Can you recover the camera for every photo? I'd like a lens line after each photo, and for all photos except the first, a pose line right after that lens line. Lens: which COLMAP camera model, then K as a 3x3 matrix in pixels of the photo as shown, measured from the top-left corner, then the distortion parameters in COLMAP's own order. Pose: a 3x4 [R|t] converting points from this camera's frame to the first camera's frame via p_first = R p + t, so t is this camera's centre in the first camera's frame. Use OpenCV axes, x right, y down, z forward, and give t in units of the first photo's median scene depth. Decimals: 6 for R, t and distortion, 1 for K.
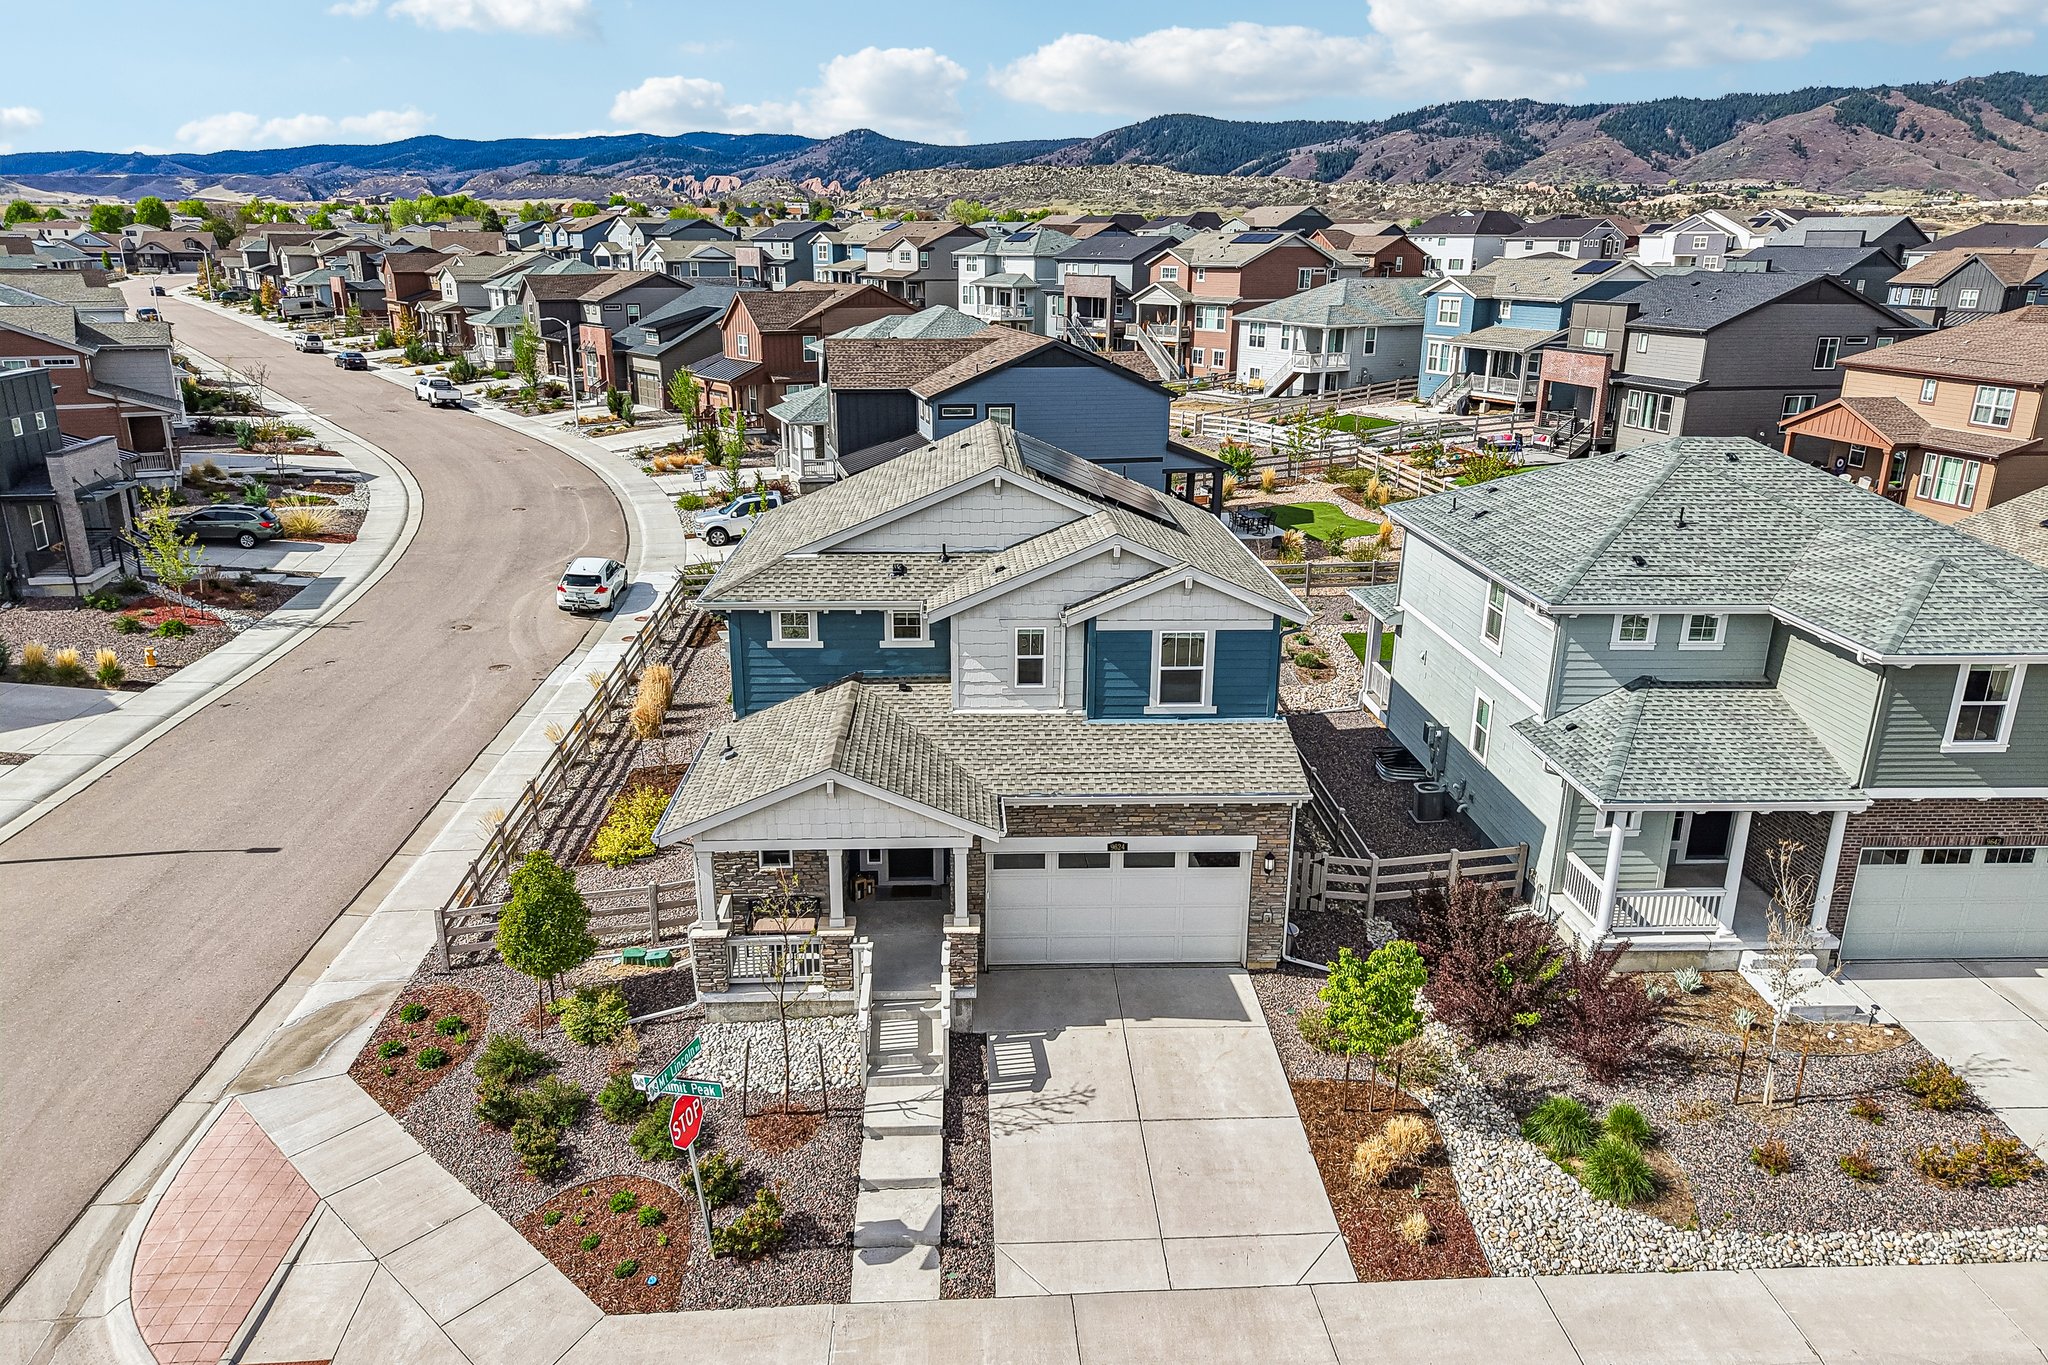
lens RADIAL K [[1376.9, 0, 1029.2], [0, 1376.9, 672.3], [0, 0, 1]] dist [0.034637, -0.047265]
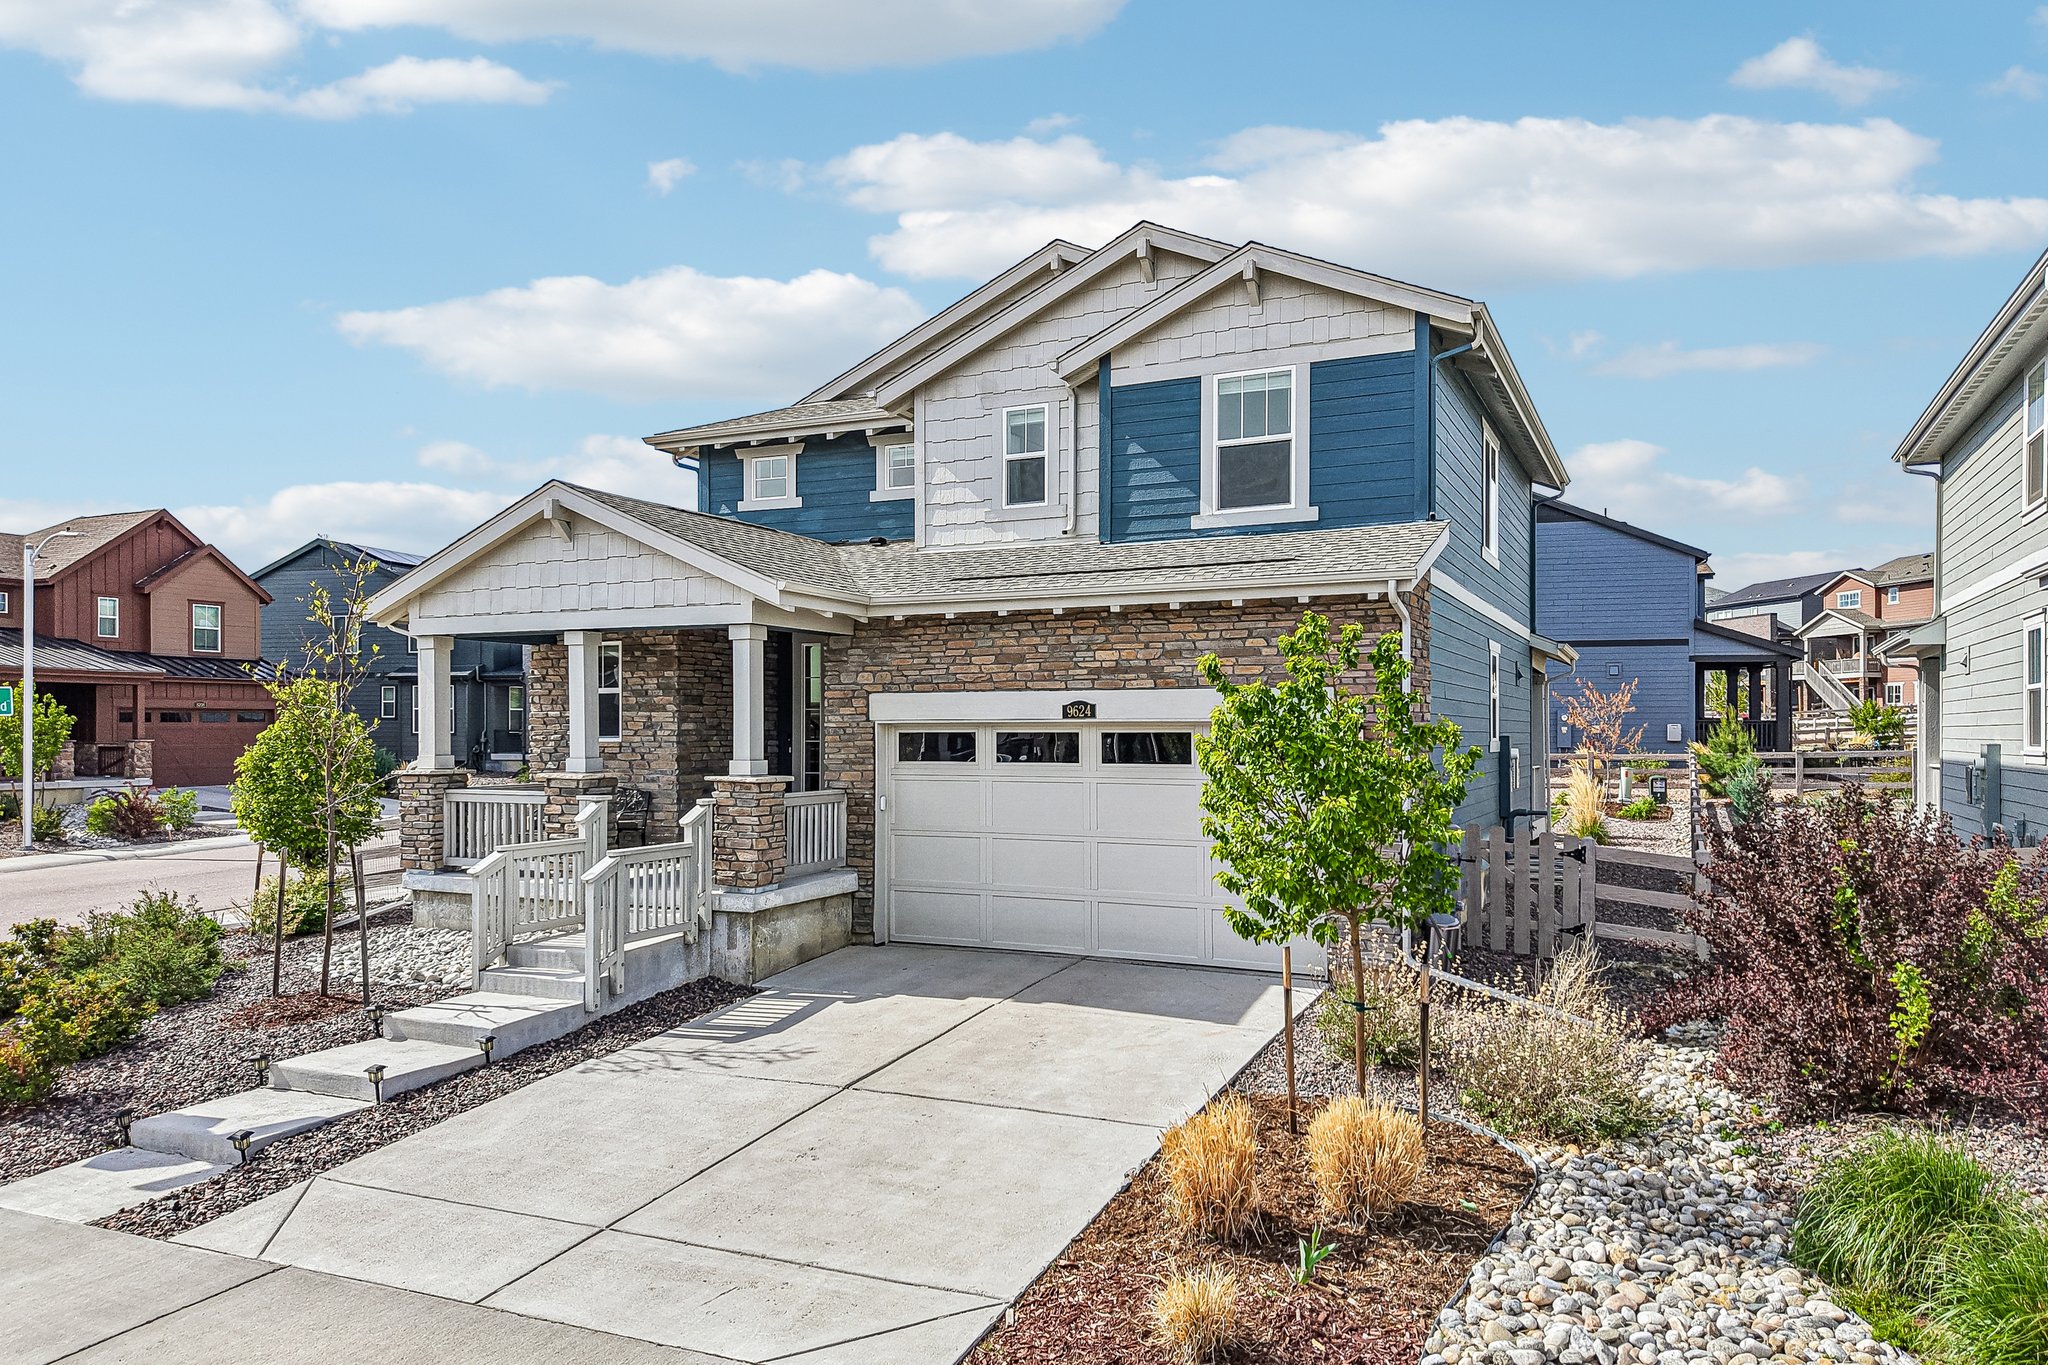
lens RADIAL K [[1386.6, 0, 1026.0], [0, 1386.6, 721.7], [0, 0, 1]] dist [0.032459, -0.002080]
pose [[0.878731, -0.014713, -0.477091, 0.301352], [-0.130665, 0.953929, -0.270084, 0.275641], [0.459085, 0.299670, 0.836325, 0.514187]]
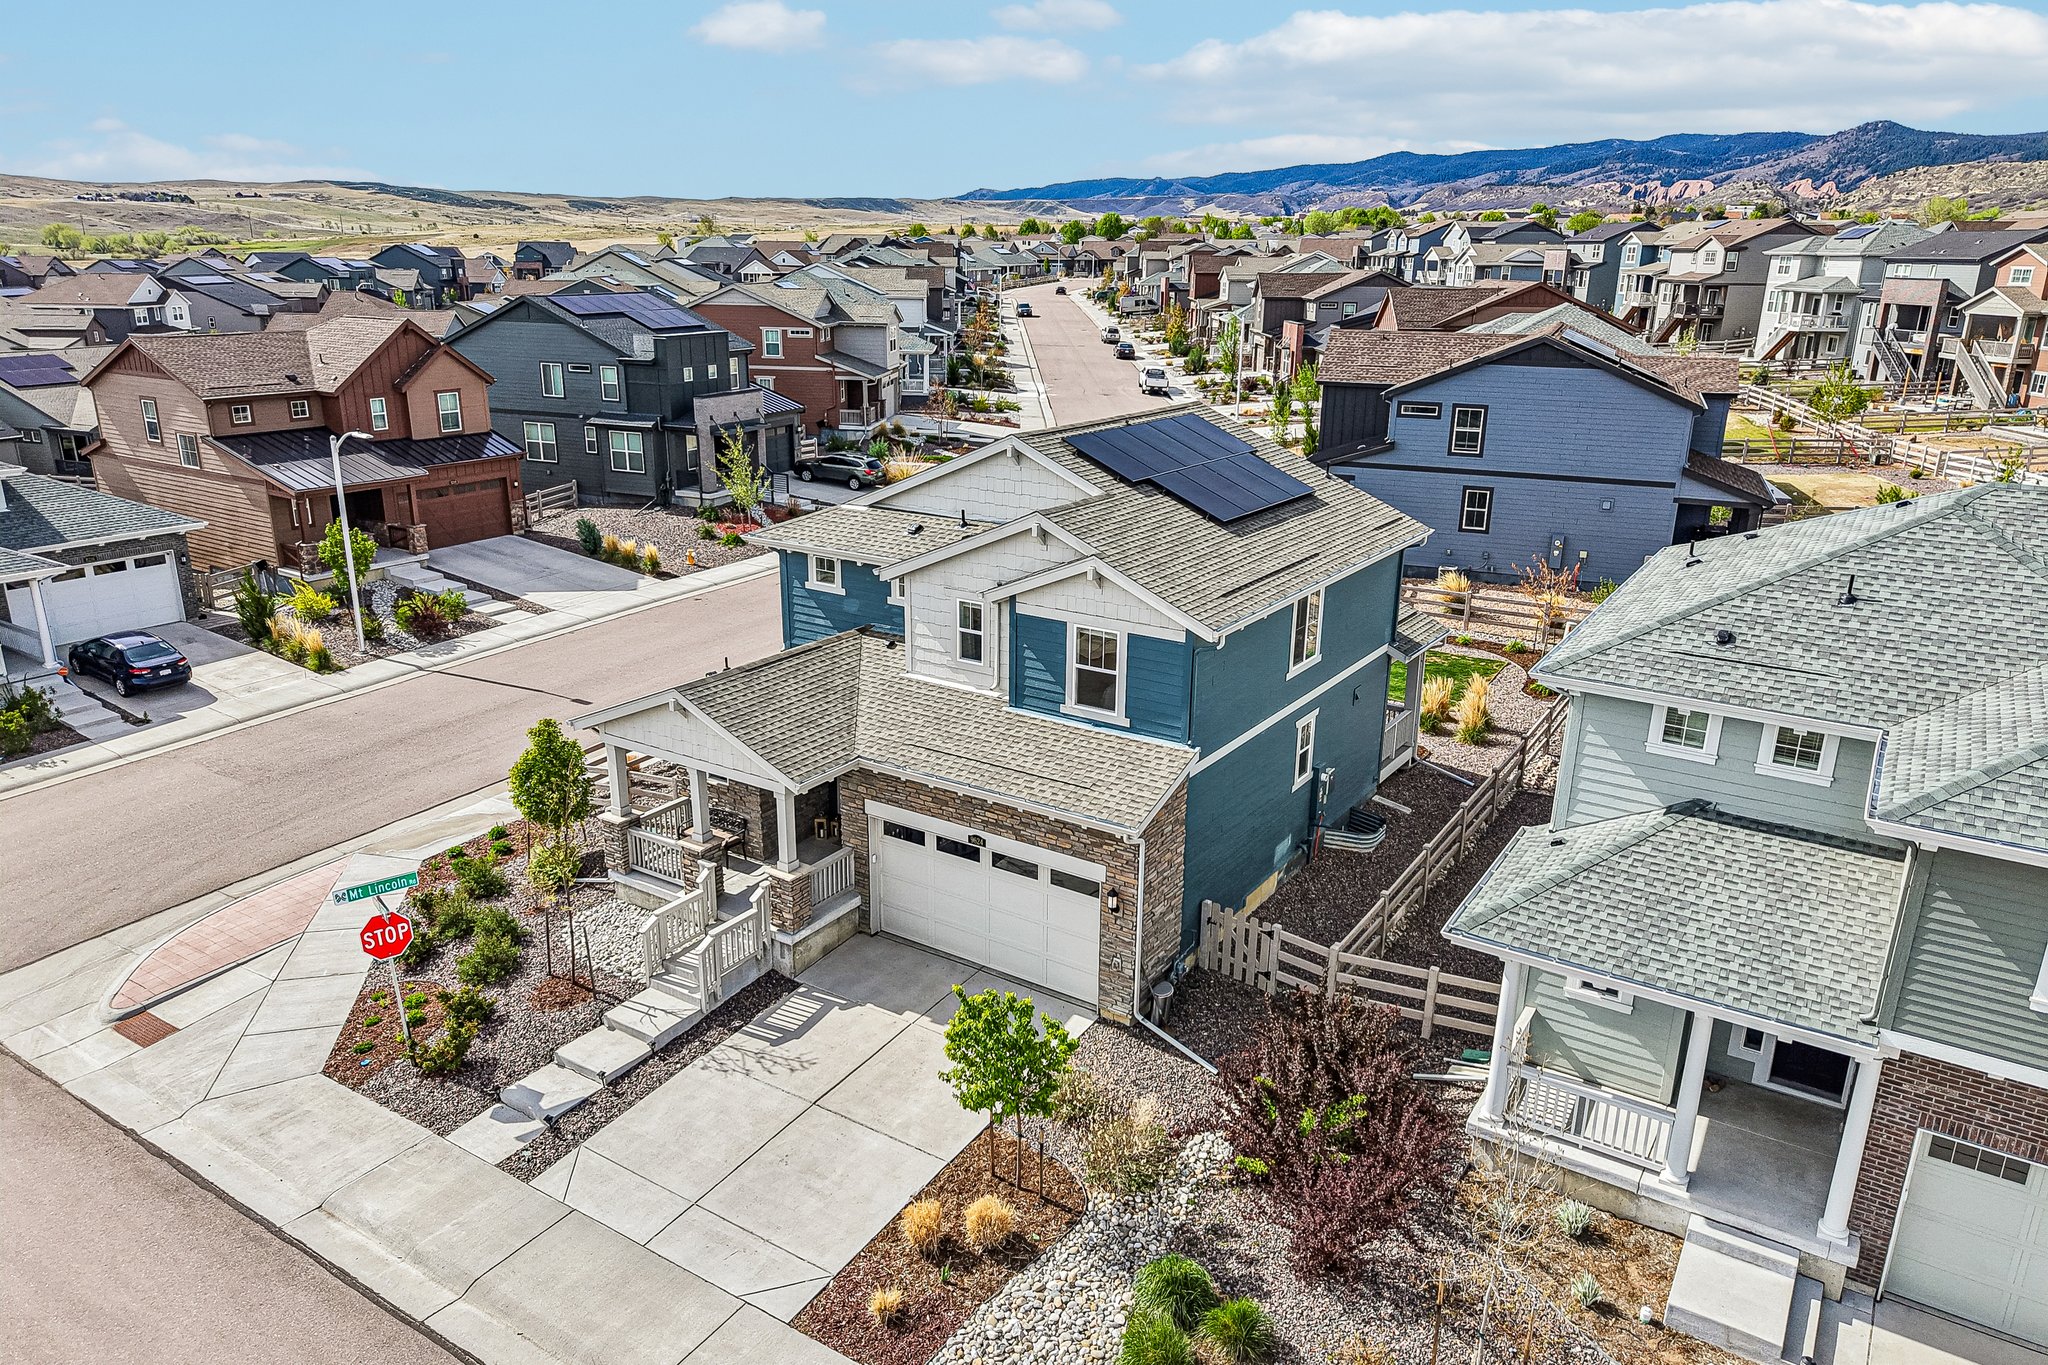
lens RADIAL K [[1375.2, 0, 1024.0], [0, 1375.2, 682.5], [0, 0, 1]] dist [0.030669, -0.031900]
pose [[0.803858, 0.176096, -0.568157, 0.587565], [-0.176223, 0.982797, 0.055281, -0.035994], [0.568118, 0.055684, 0.821061, 0.236330]]
